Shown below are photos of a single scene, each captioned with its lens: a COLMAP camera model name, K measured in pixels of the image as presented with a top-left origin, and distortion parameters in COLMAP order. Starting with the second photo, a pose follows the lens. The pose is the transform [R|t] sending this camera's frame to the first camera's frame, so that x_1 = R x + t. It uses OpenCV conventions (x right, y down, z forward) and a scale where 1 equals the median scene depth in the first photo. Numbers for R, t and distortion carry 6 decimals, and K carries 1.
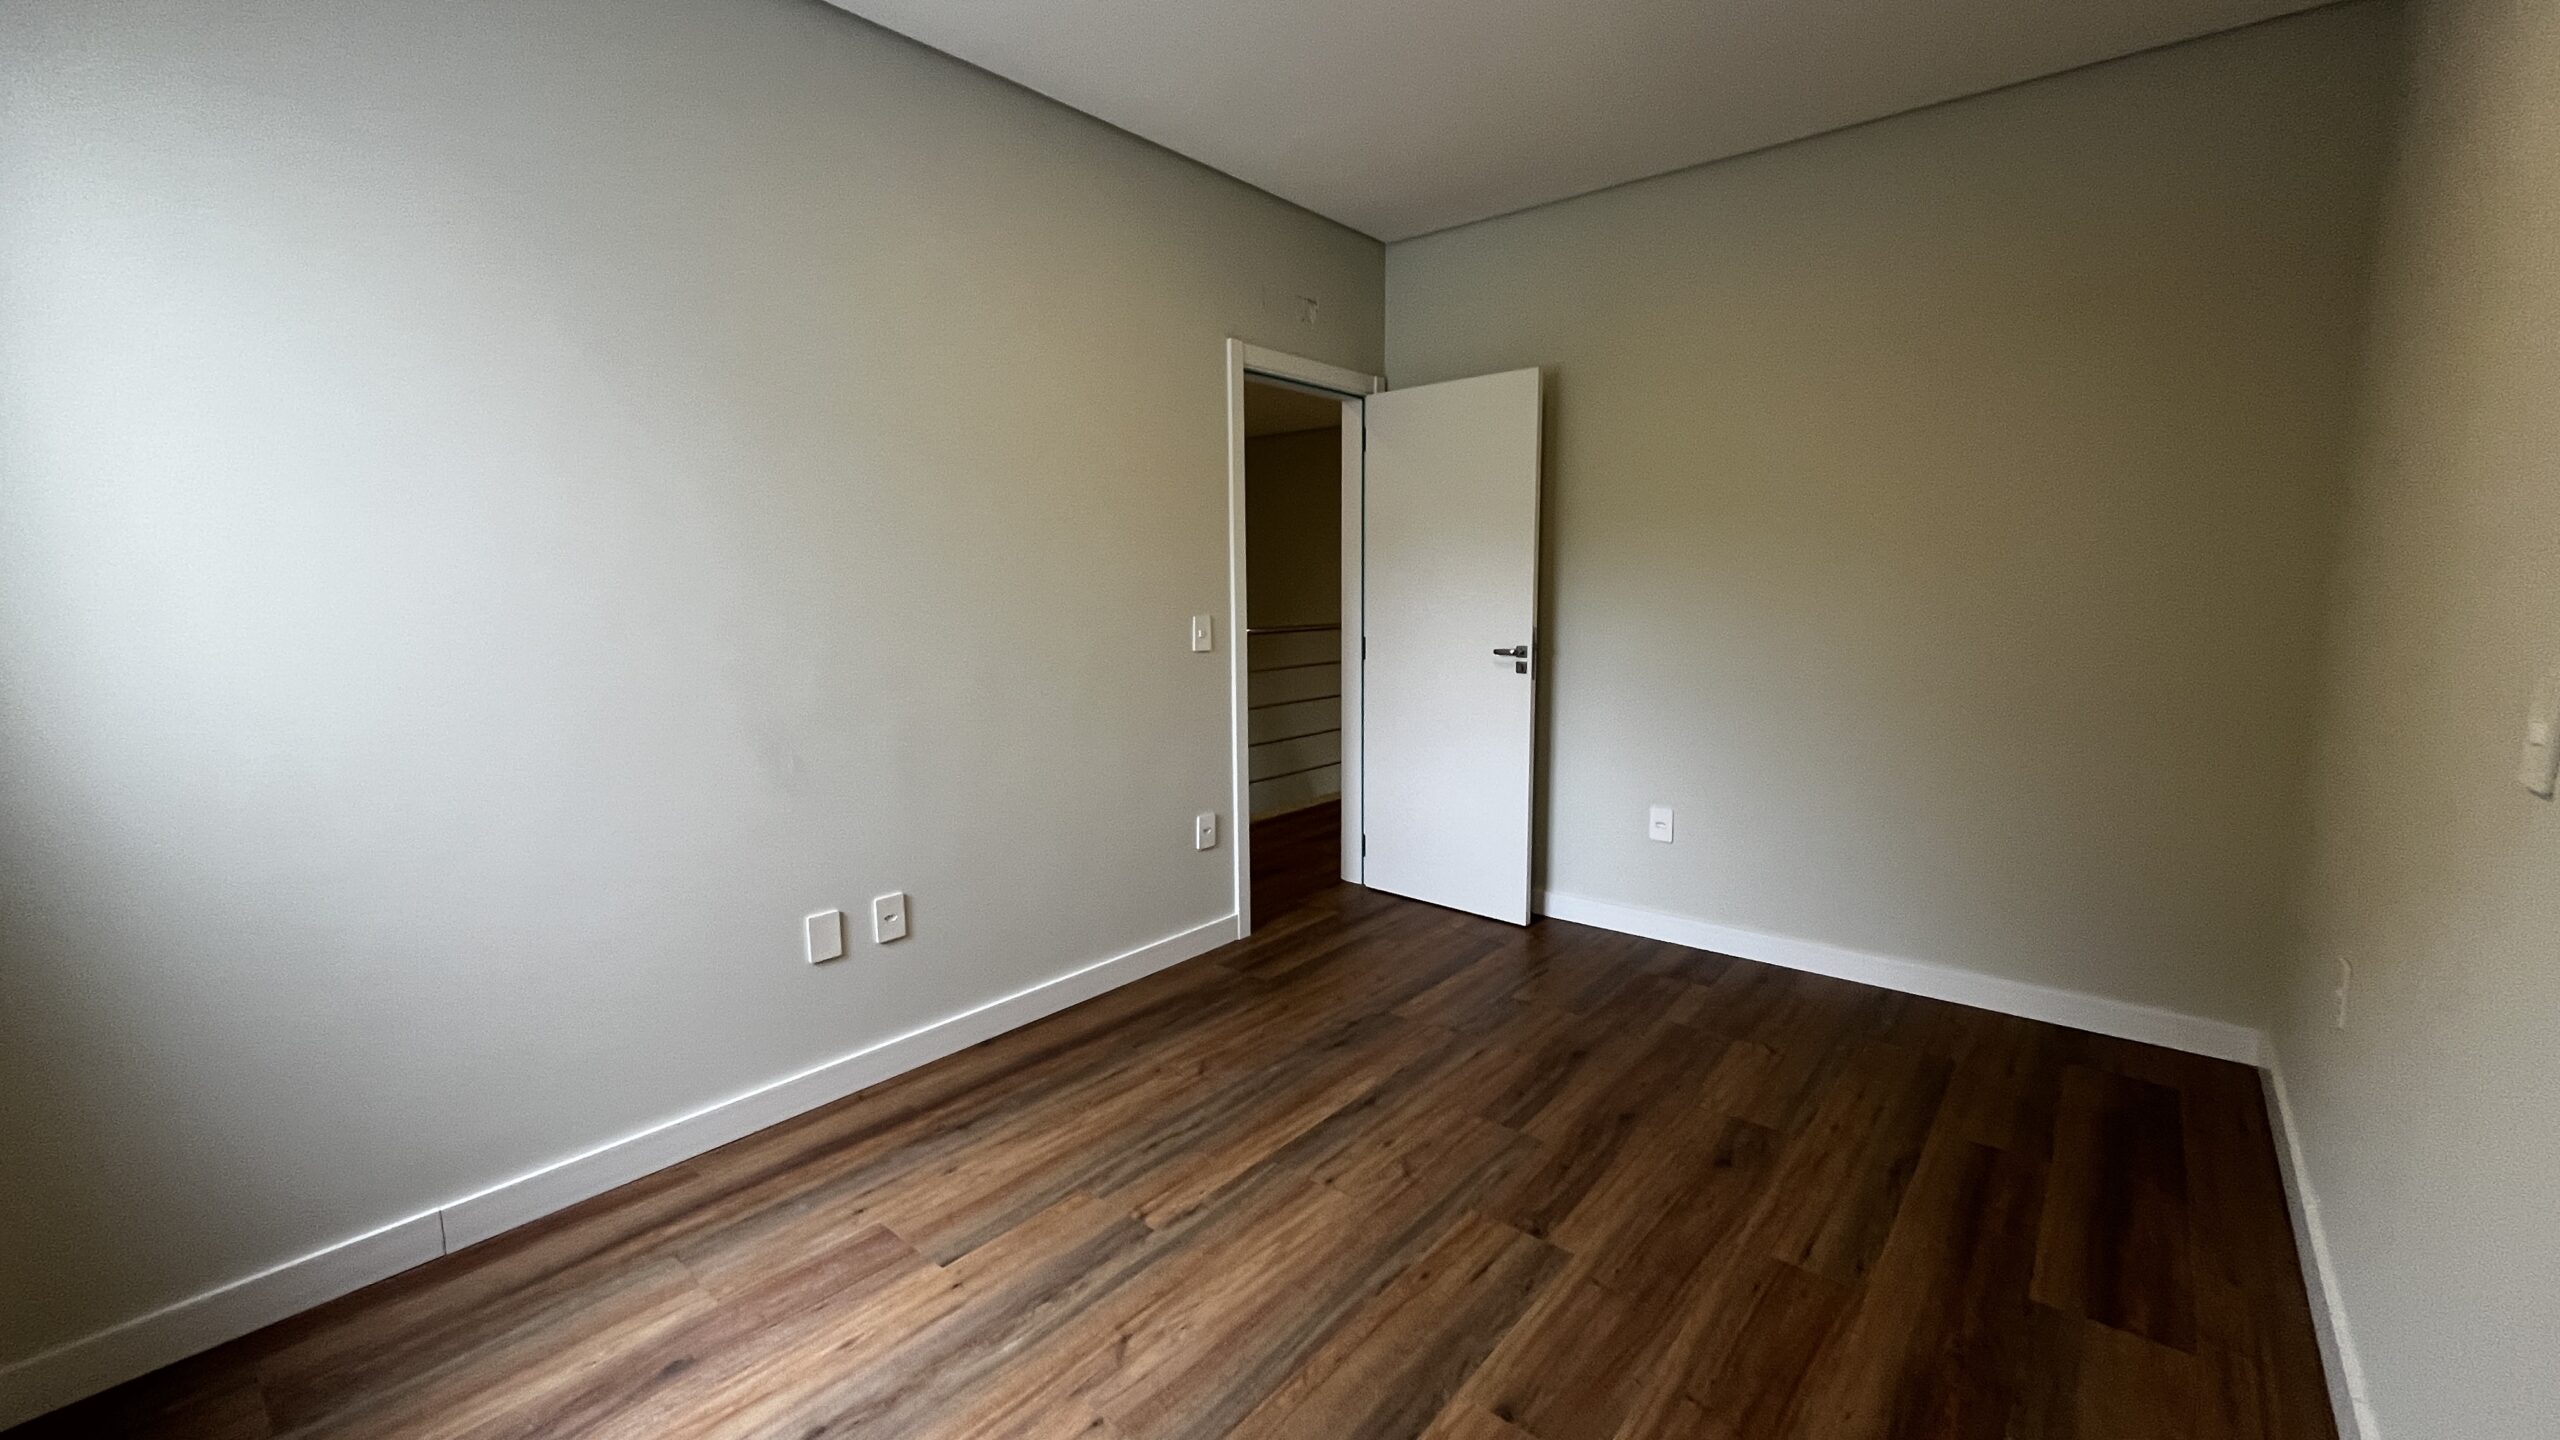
lens RADIAL K [[1034.3, 0, 1278.3], [0, 1034.3, 722.0], [0, 0, 1]] dist [-0.001370, 0.000019]
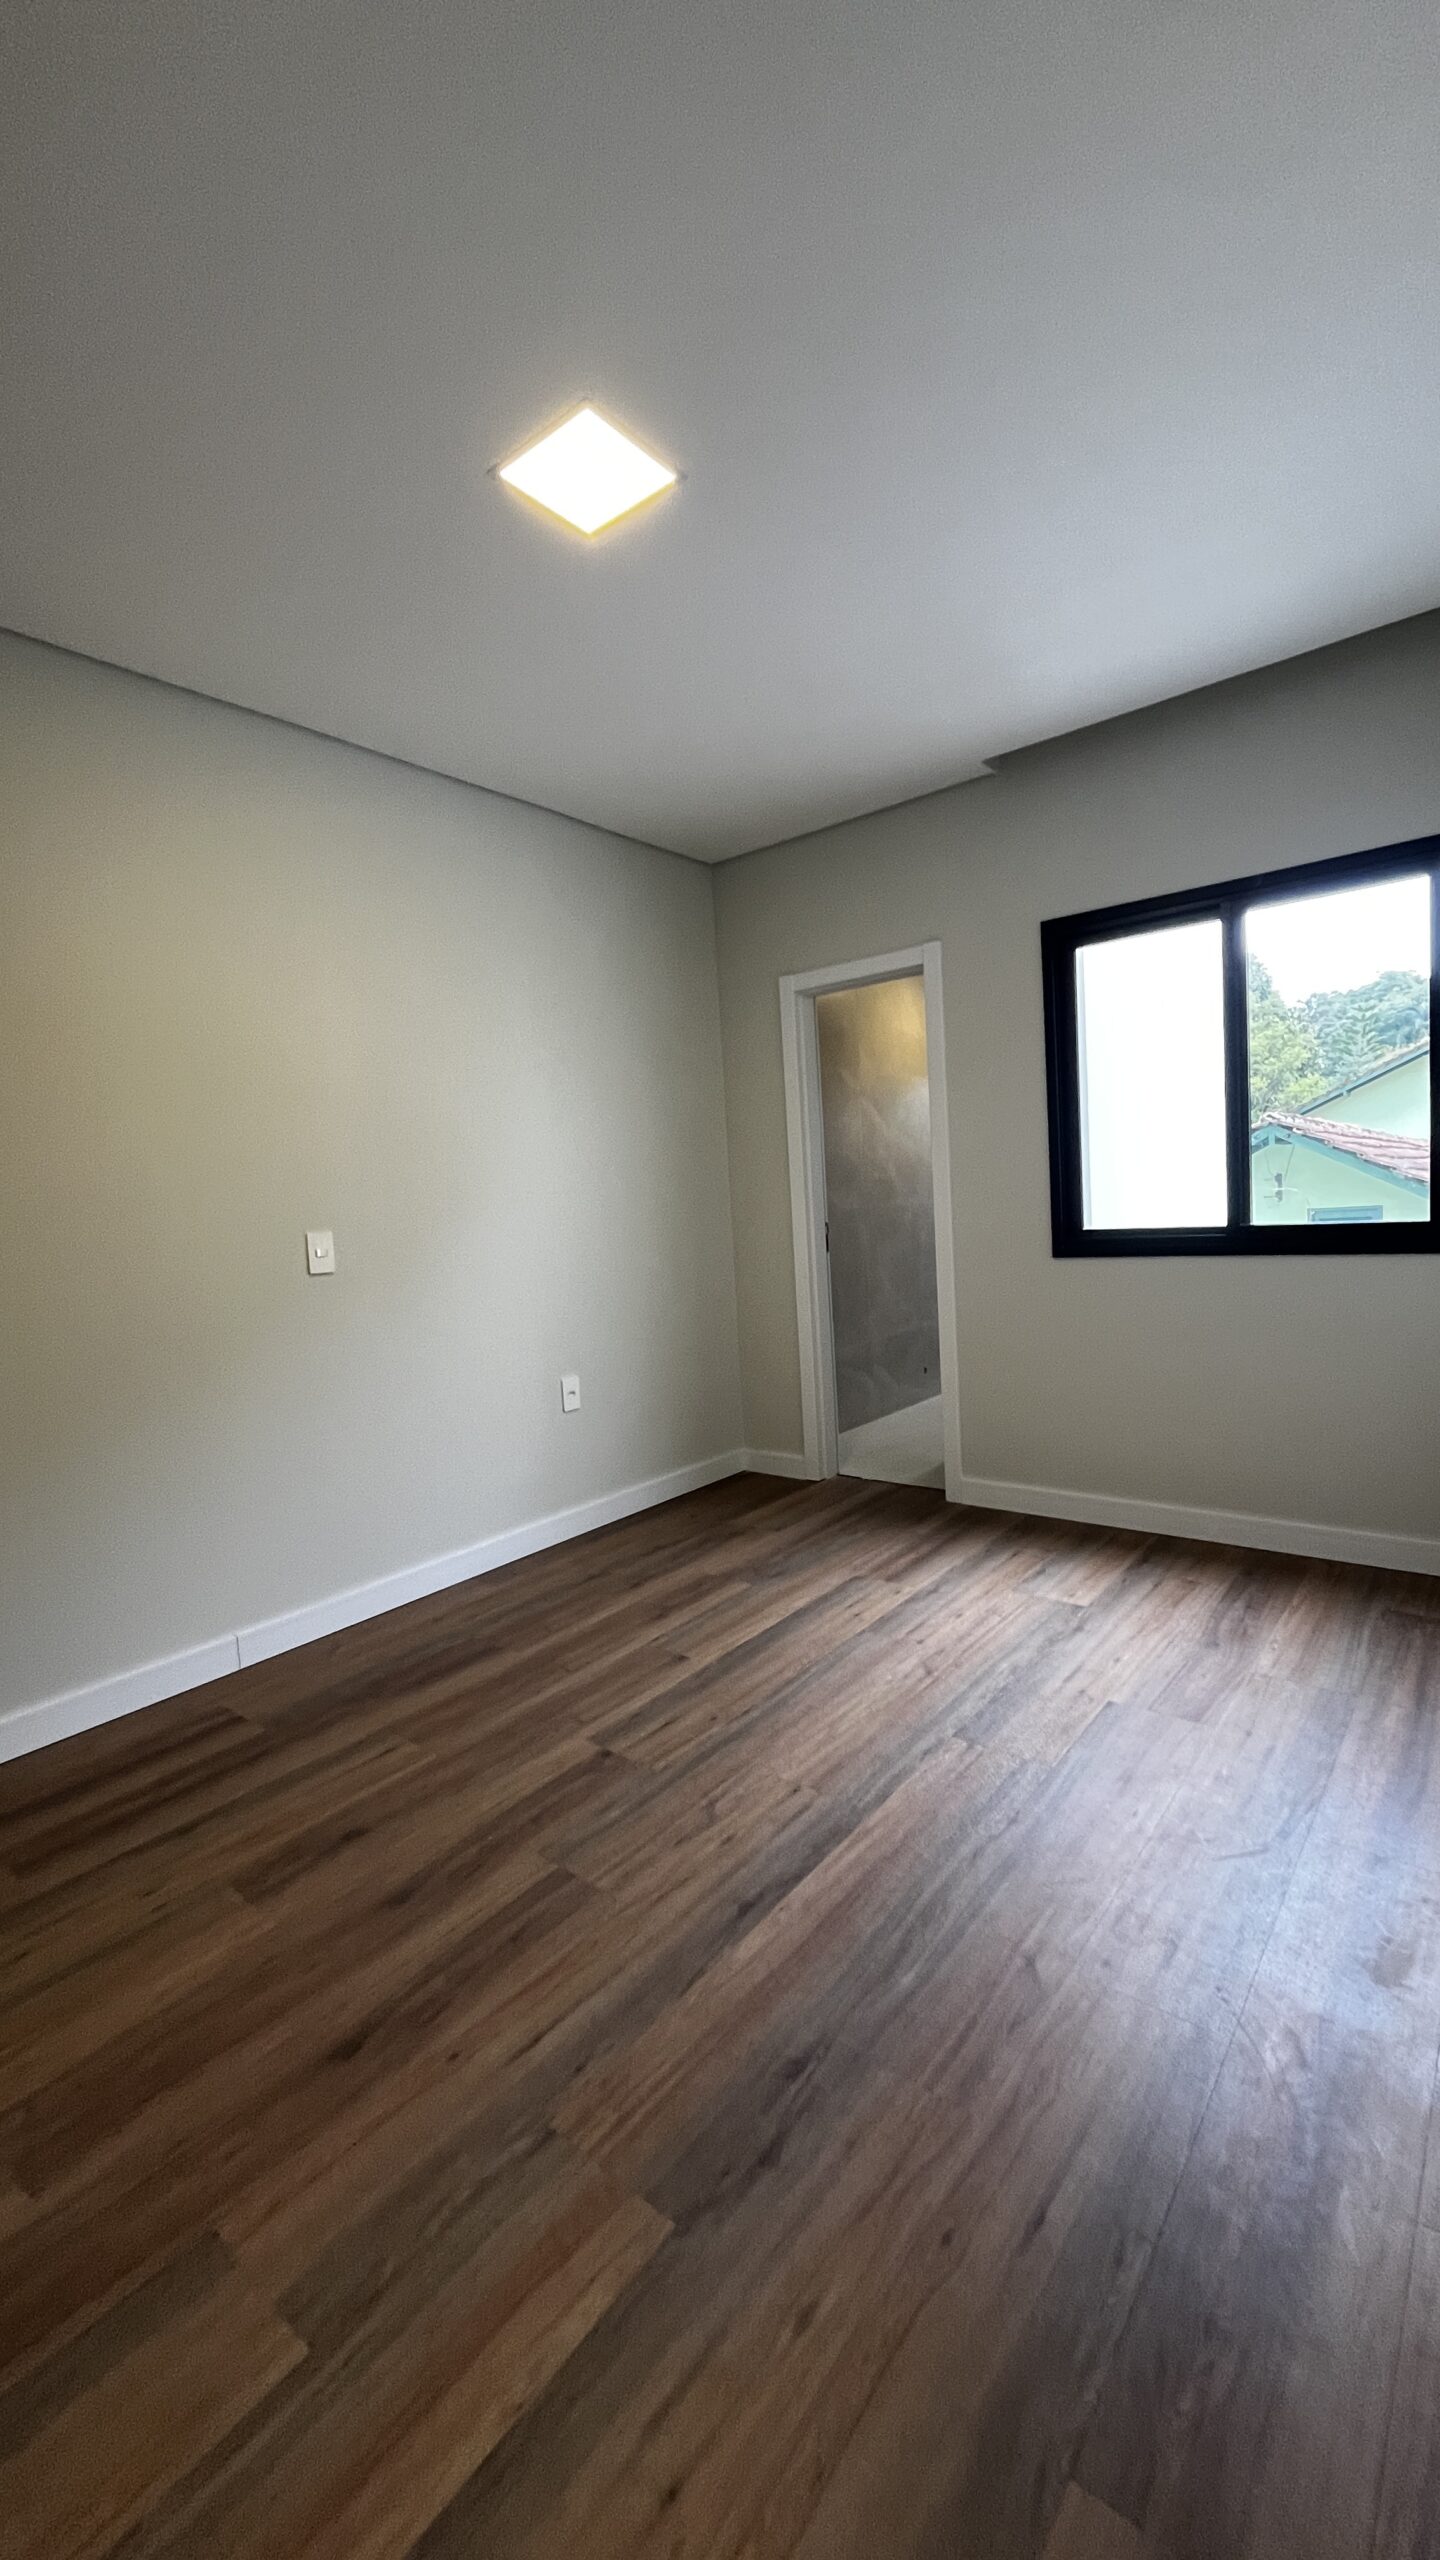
lens RADIAL K [[1034.3, 0, 717.7], [0, 1034.3, 1277.1], [0, 0, 1]] dist [-0.001370, 0.000019]
pose [[-0.997823, 0.064923, -0.011562, 0.105297], [0.061145, 0.976537, 0.206485, -0.218313], [0.024697, 0.205328, -0.978381, 1.902207]]
